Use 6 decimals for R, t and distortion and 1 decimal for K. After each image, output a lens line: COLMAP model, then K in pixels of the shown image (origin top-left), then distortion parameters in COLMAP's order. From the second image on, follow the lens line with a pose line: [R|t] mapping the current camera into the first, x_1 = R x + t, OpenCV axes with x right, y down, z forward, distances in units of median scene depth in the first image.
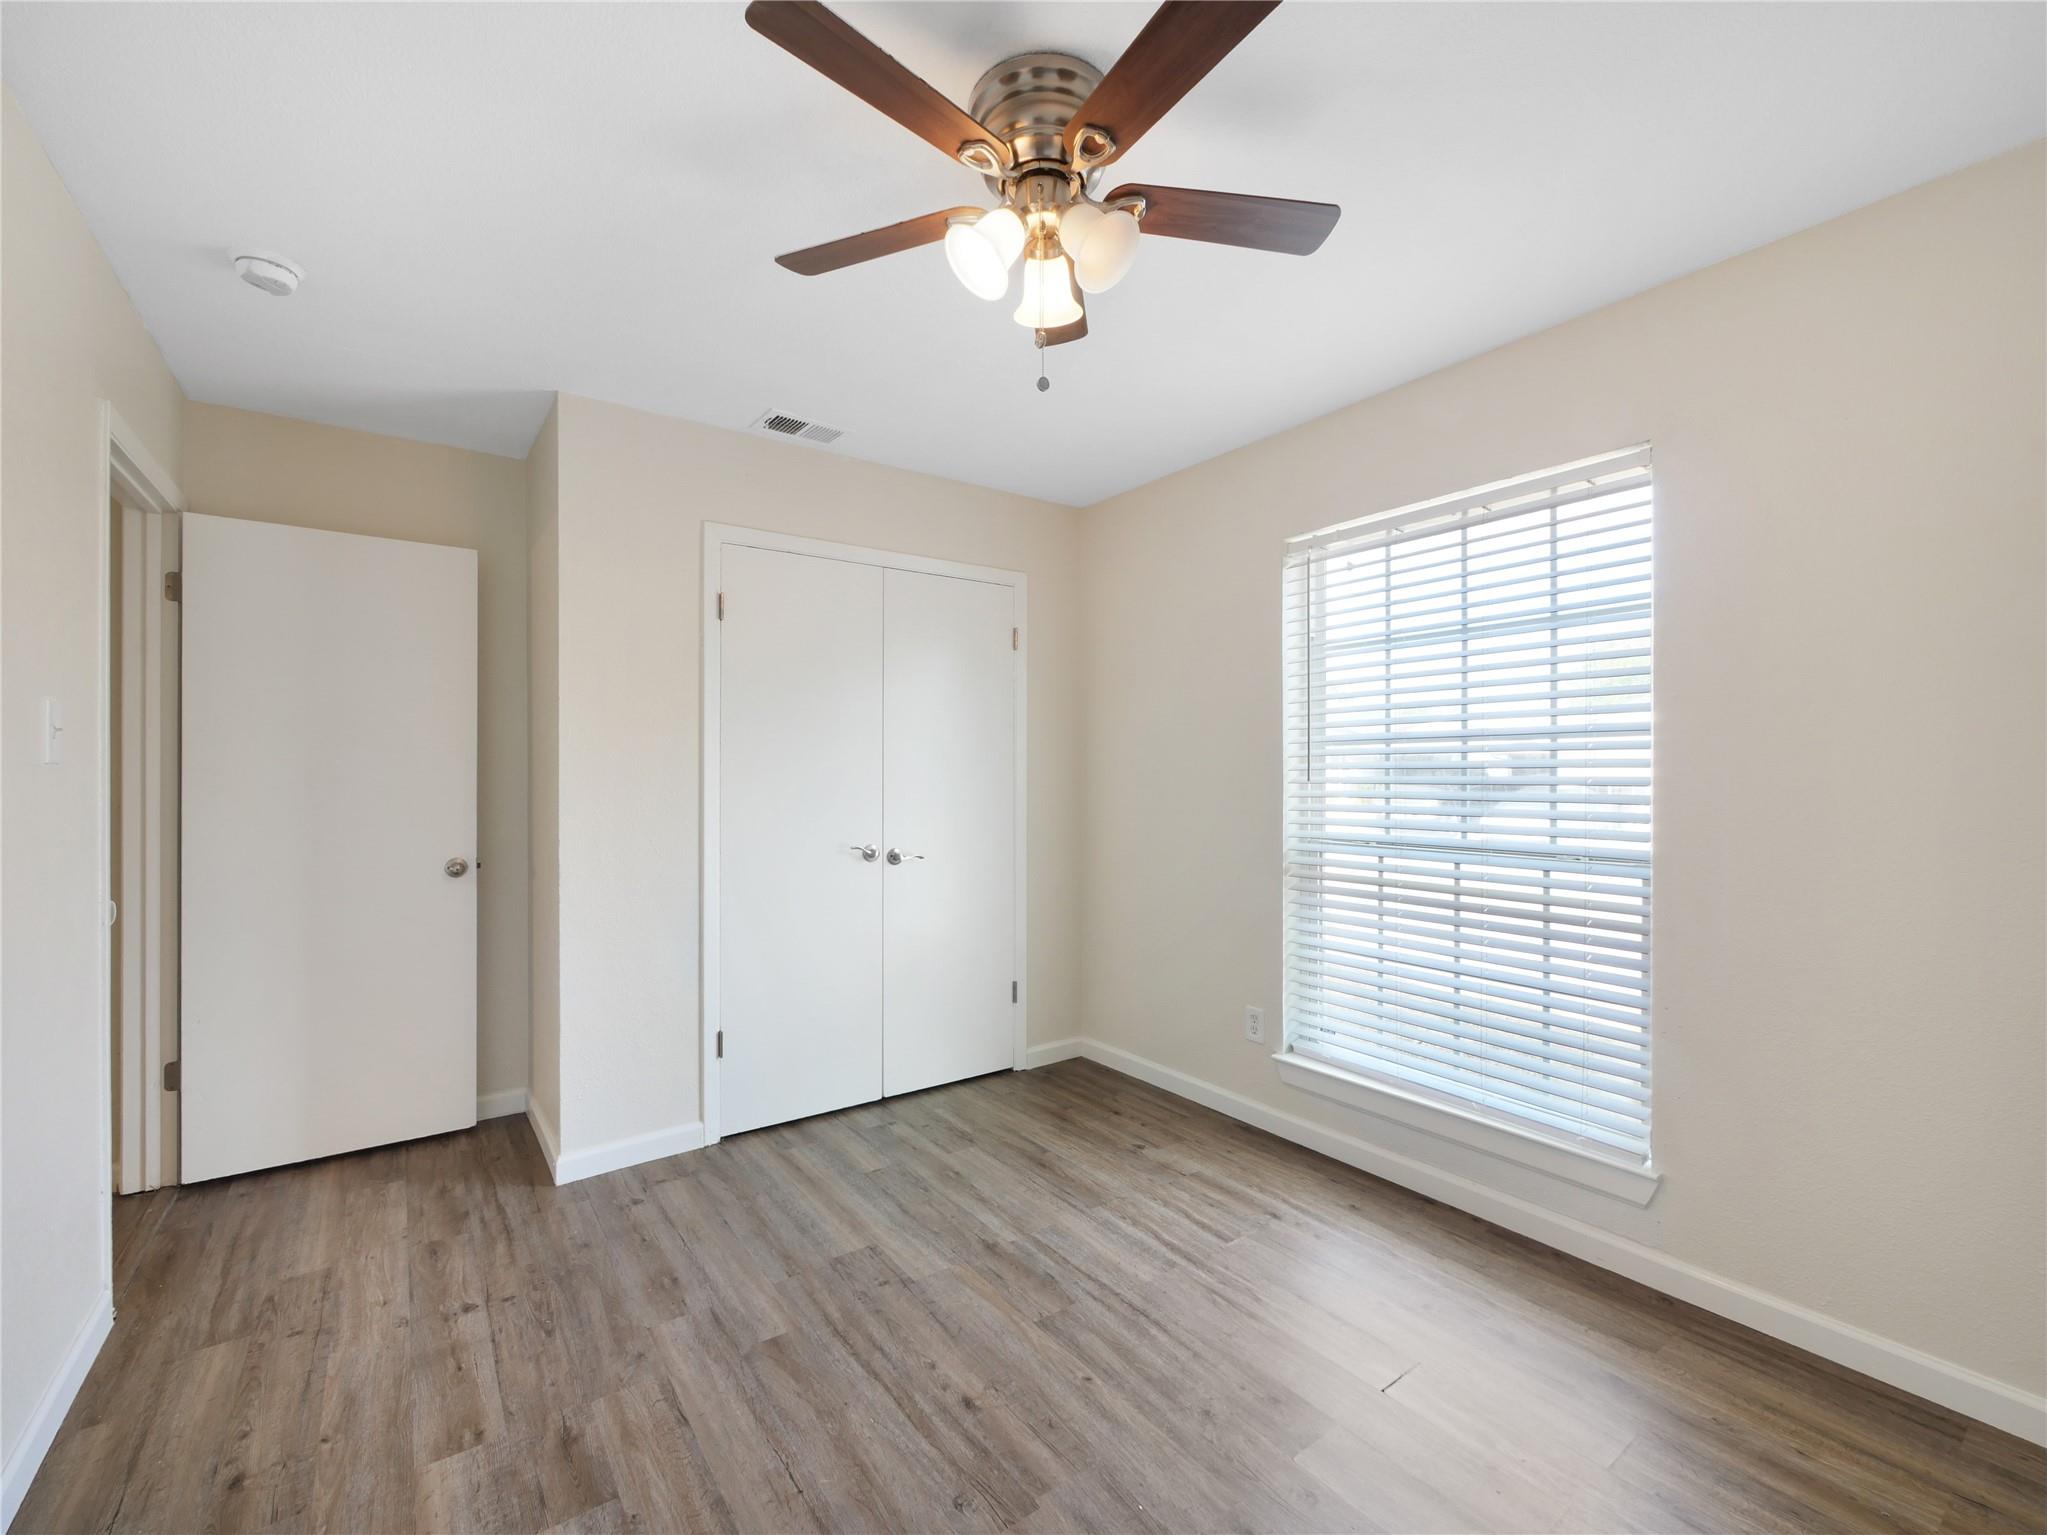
lens RADIAL K [[868.8, 0, 1024.6], [0, 868.8, 781.3], [0, 0, 1]] dist [-0.004752, -0.000578]
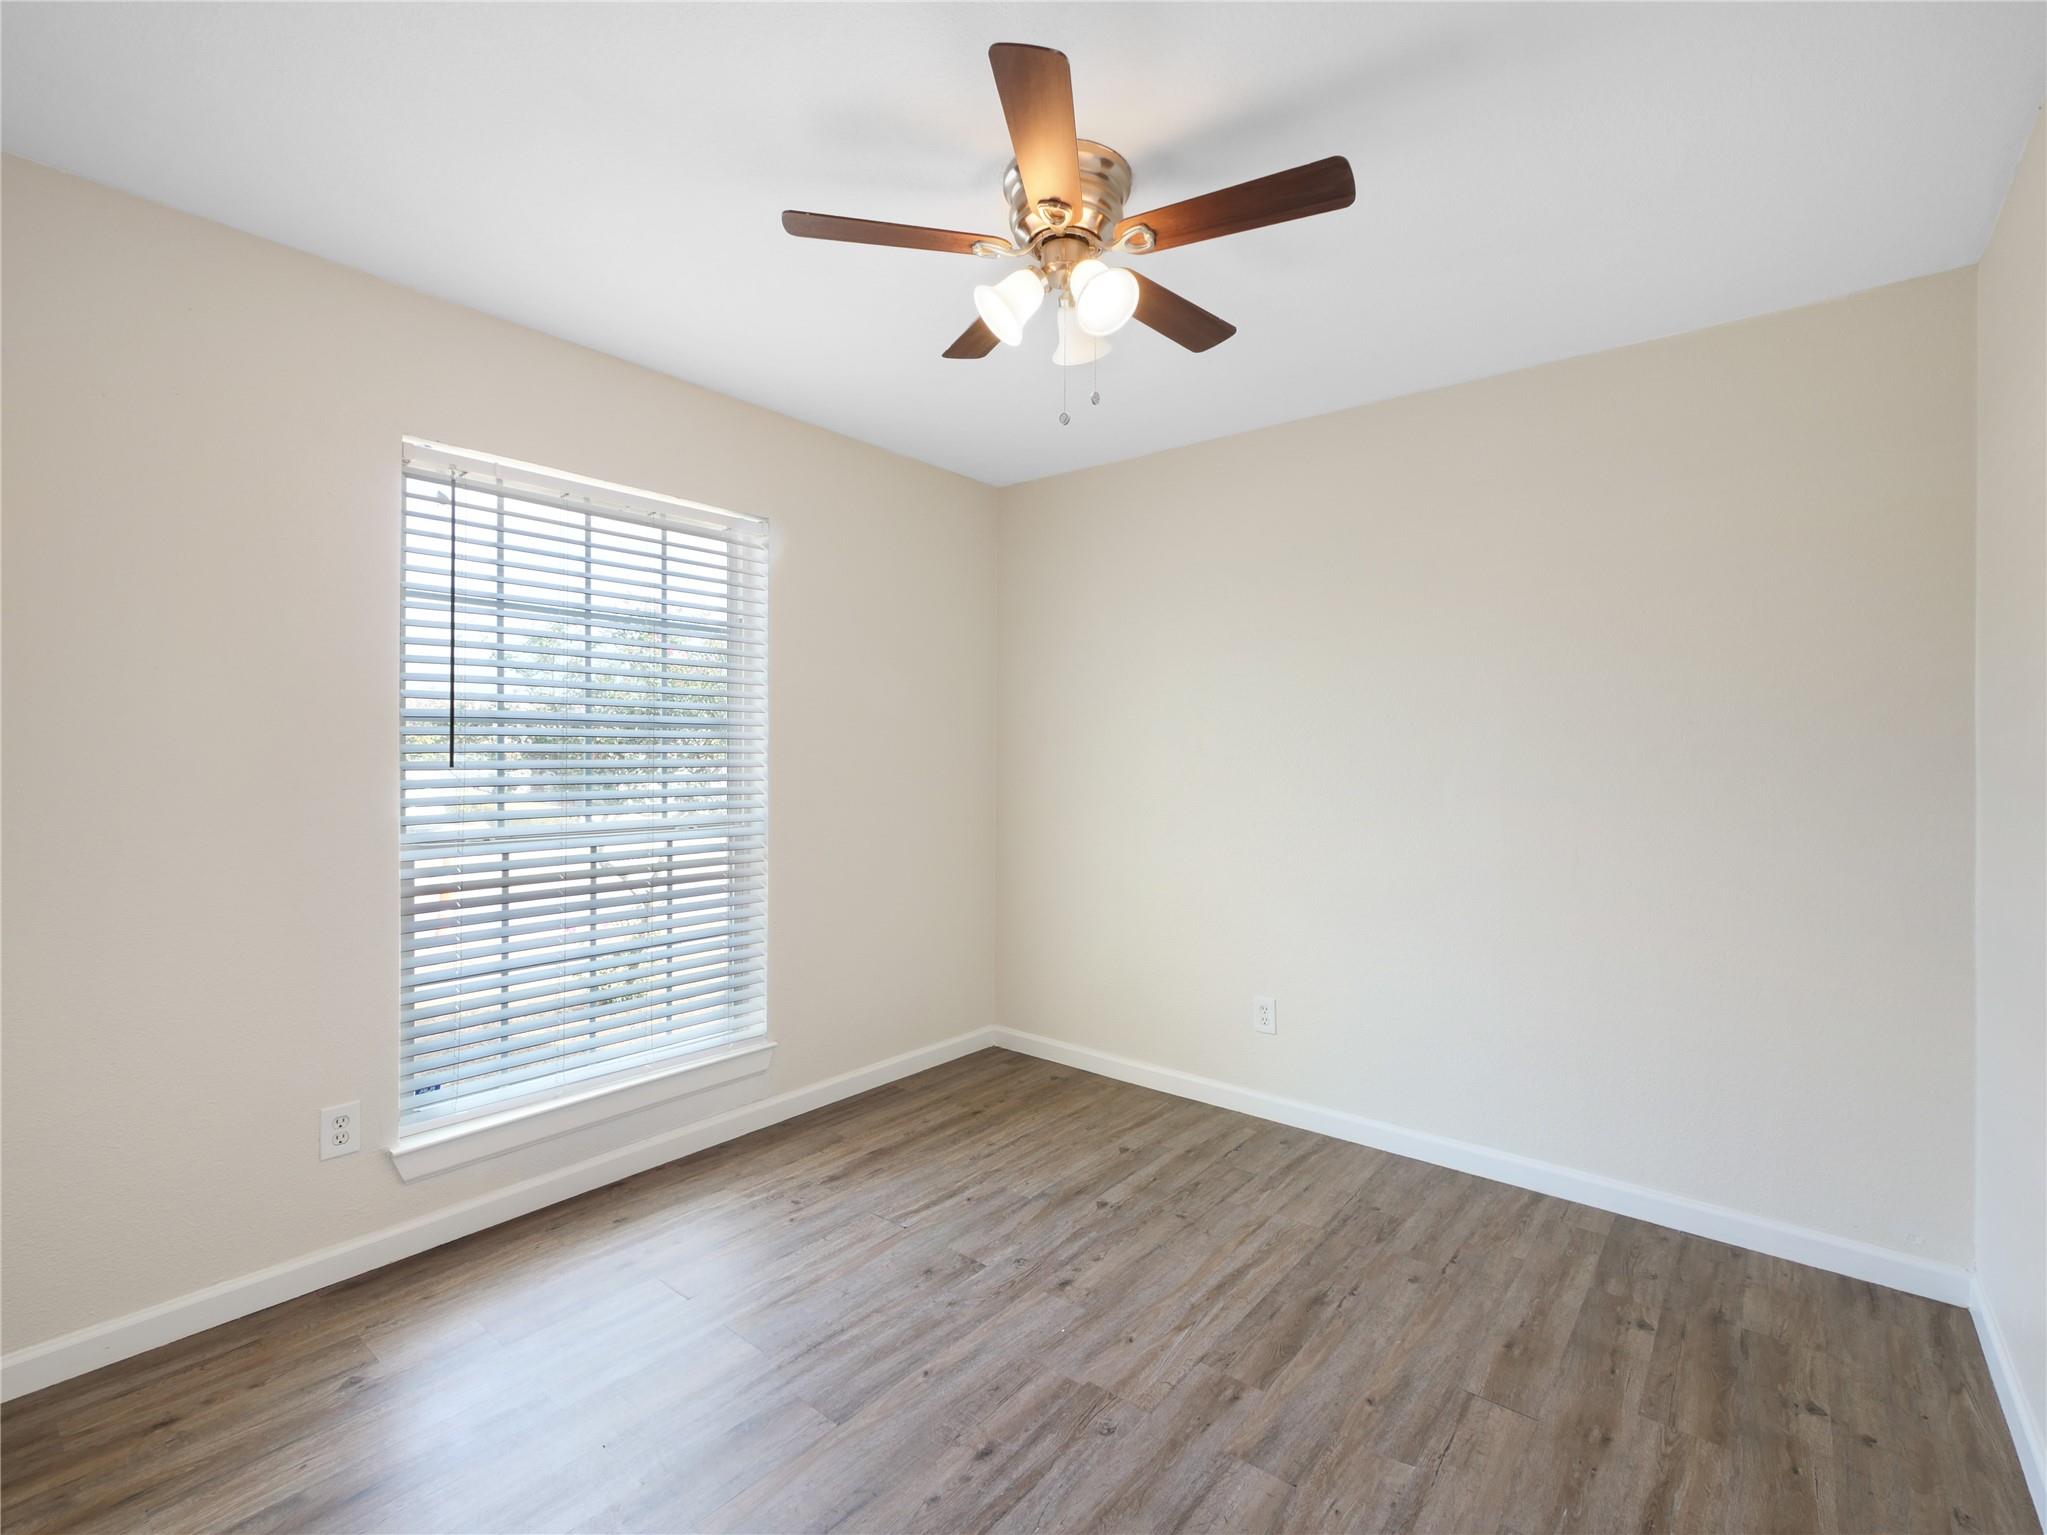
lens RADIAL K [[927.3, 0, 1021.8], [0, 927.3, 754.4], [0, 0, 1]] dist [0.001083, -0.000170]
pose [[-0.253130, -0.000257, 0.967432, -0.996593], [0.003606, 0.999993, 0.001209, -0.018004], [-0.967425, 0.003795, -0.253128, 1.180327]]
